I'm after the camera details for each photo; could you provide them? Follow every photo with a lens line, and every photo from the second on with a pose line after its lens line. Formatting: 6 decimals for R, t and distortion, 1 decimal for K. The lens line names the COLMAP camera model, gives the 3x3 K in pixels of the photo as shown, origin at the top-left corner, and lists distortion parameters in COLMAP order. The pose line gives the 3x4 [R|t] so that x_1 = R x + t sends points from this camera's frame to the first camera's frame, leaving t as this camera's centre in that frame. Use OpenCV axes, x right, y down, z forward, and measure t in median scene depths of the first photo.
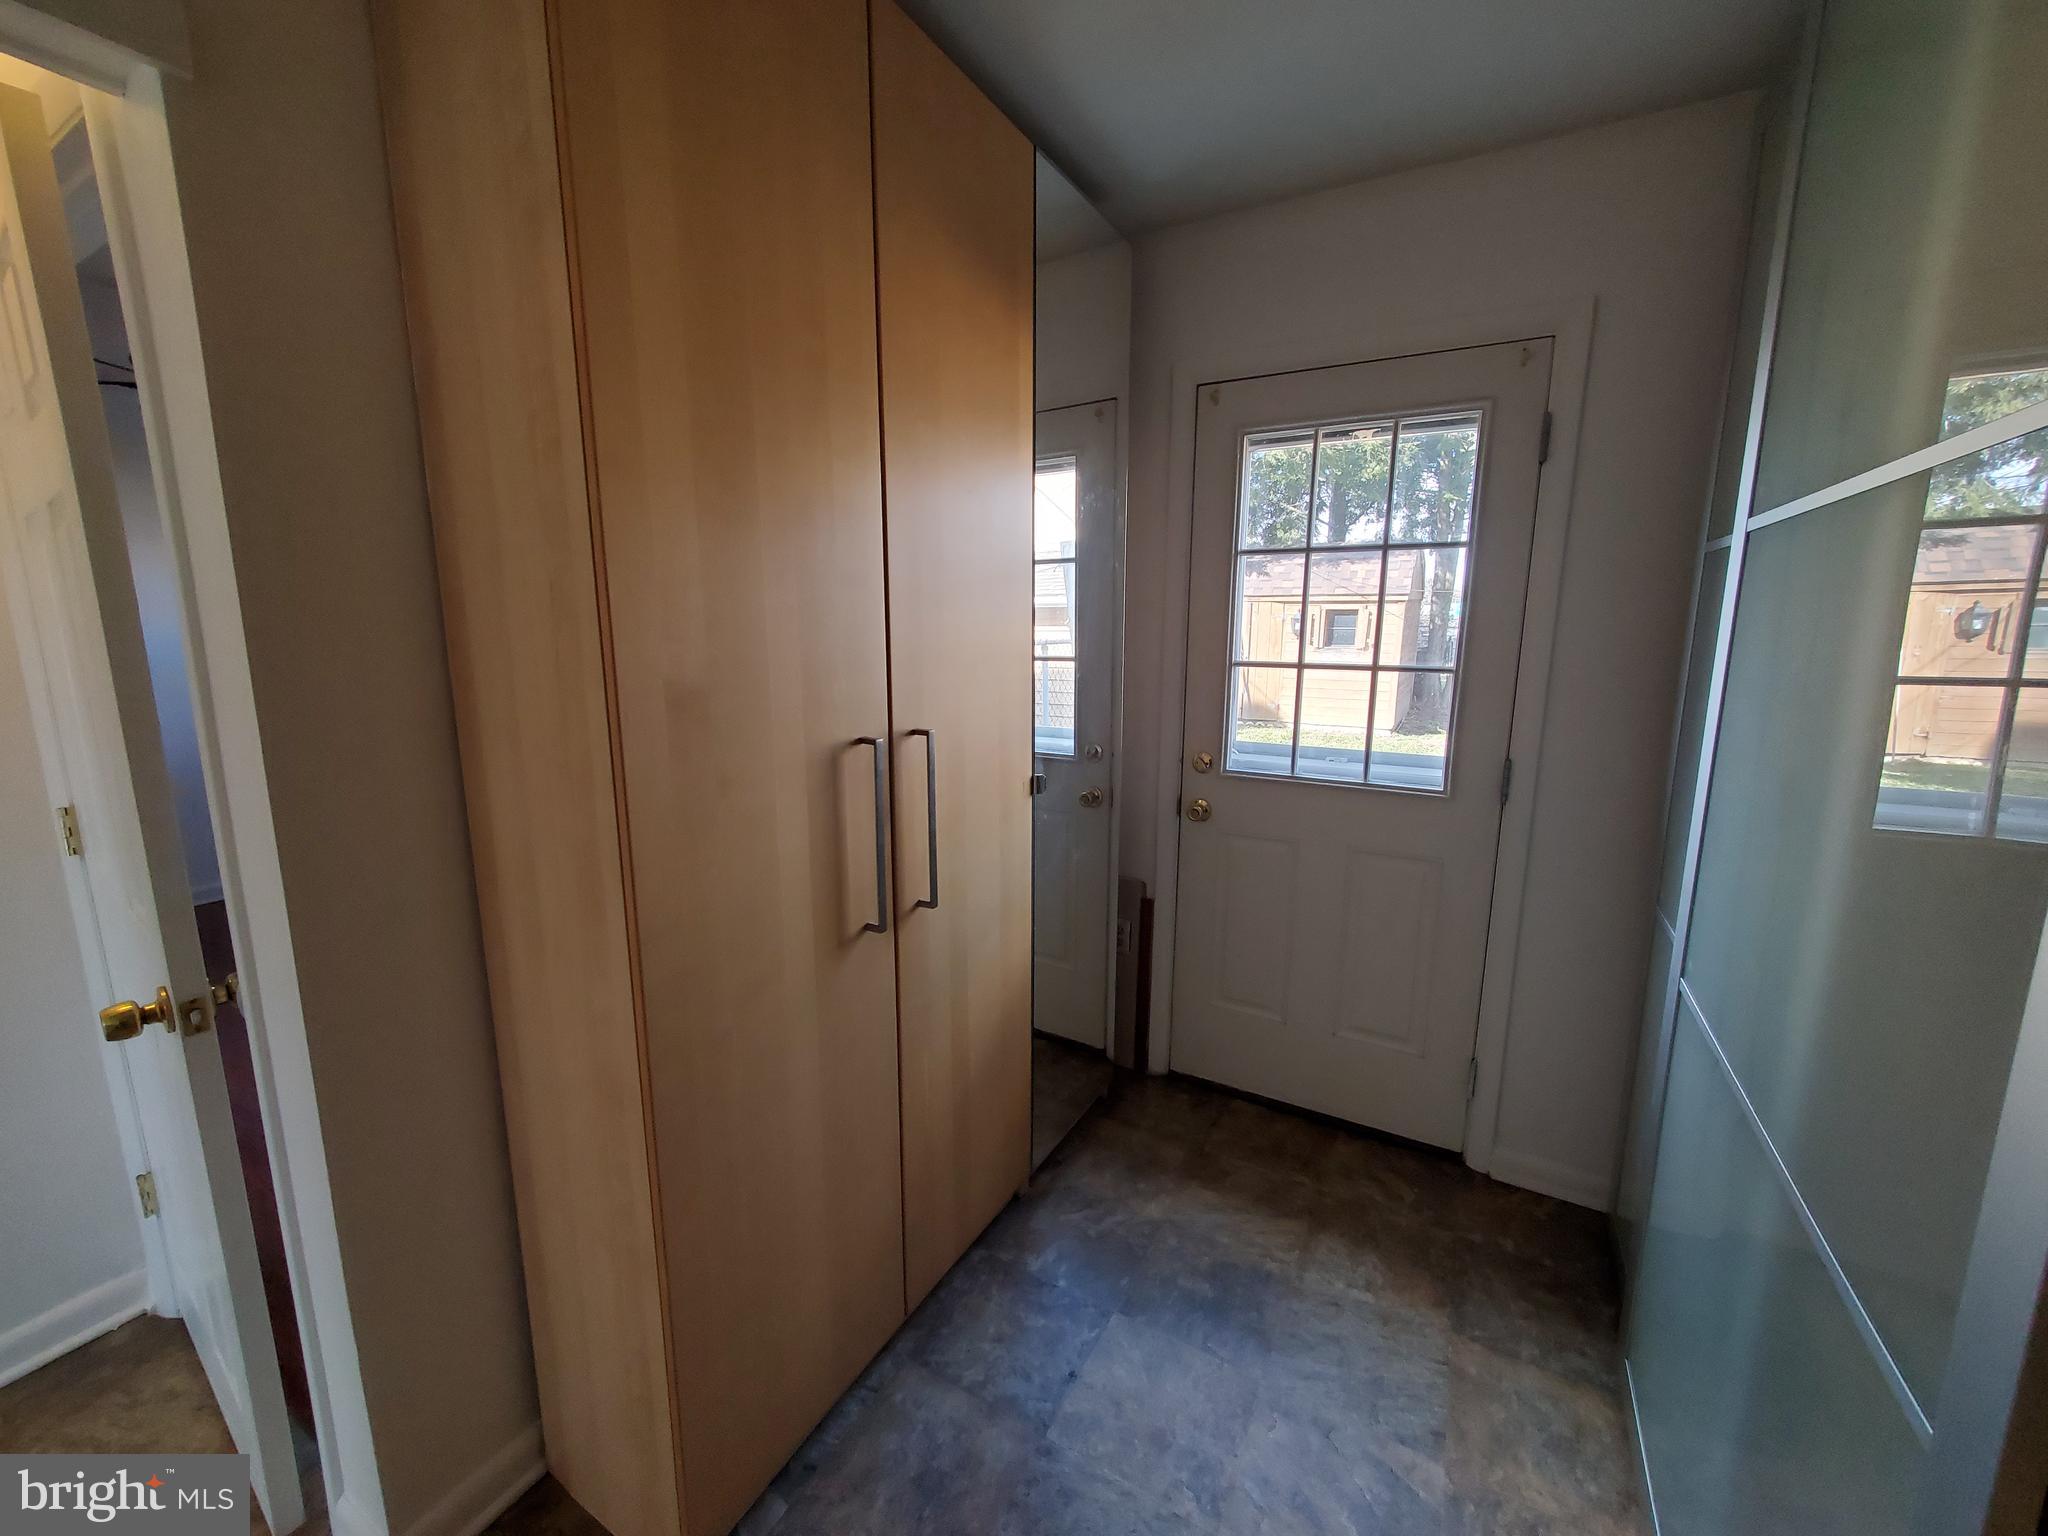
lens RADIAL K [[806.3, 0, 1021.9], [0, 806.3, 768.5], [0, 0, 1]] dist [0.002745, -0.001082]
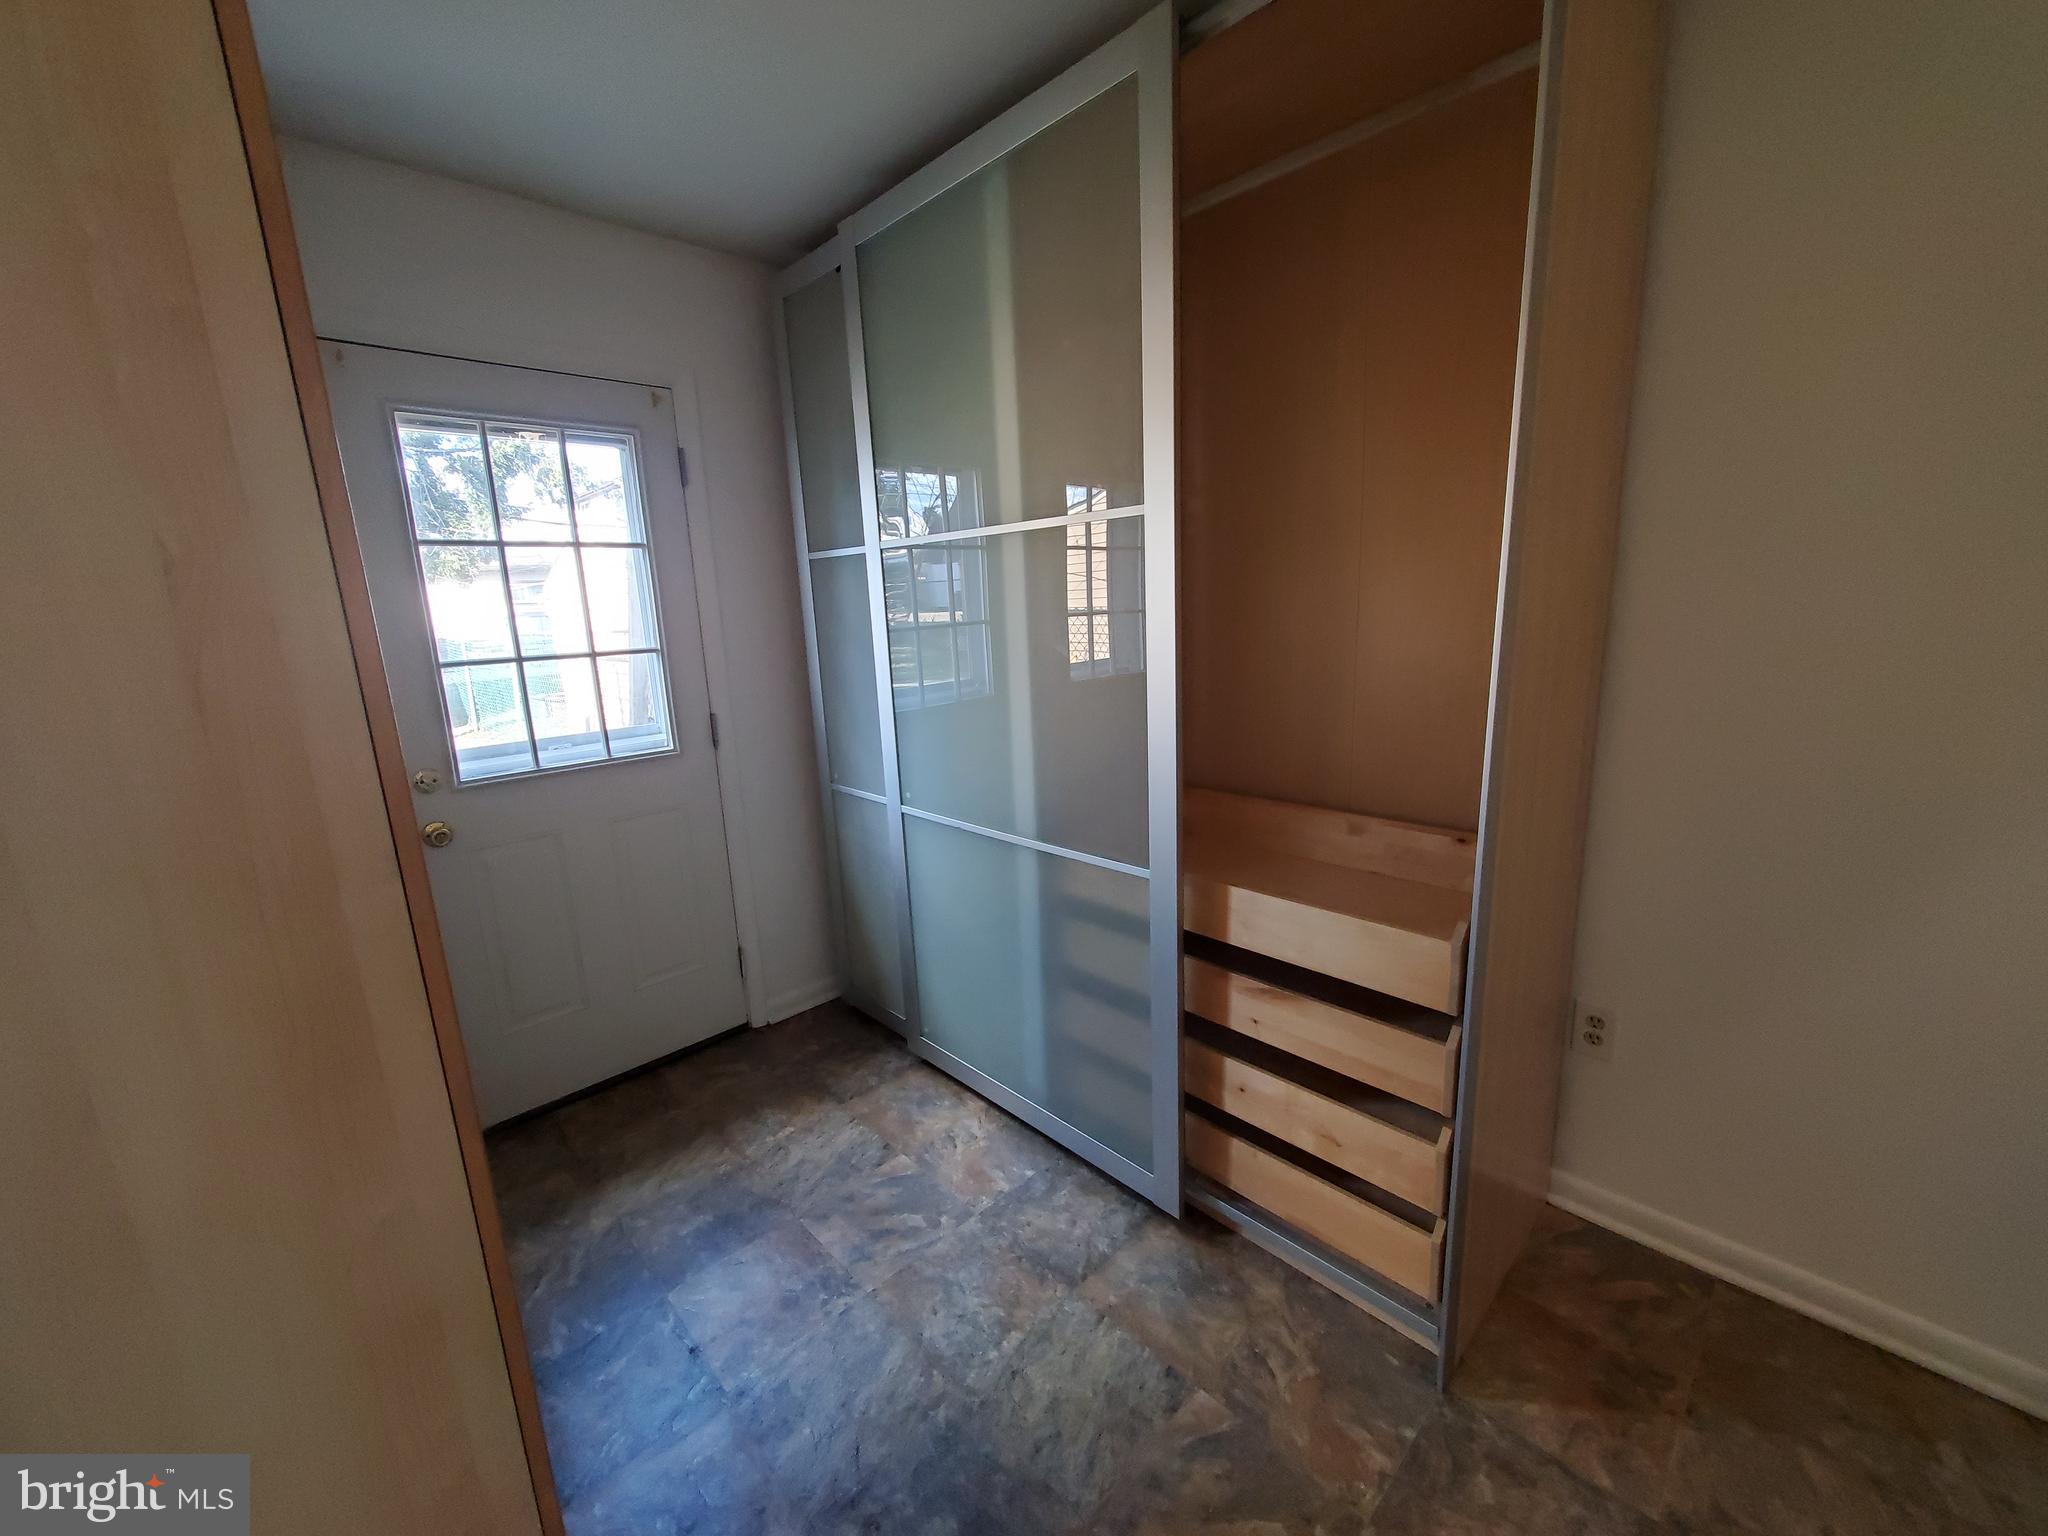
lens RADIAL K [[806.3, 0, 1023.4], [0, 806.3, 765.0], [0, 0, 1]] dist [0.002745, -0.001082]
pose [[0.275646, -0.212650, 0.937443, -0.505487], [0.204056, 0.965942, 0.159114, -0.037827], [-0.939351, 0.147431, 0.309651, 0.141430]]
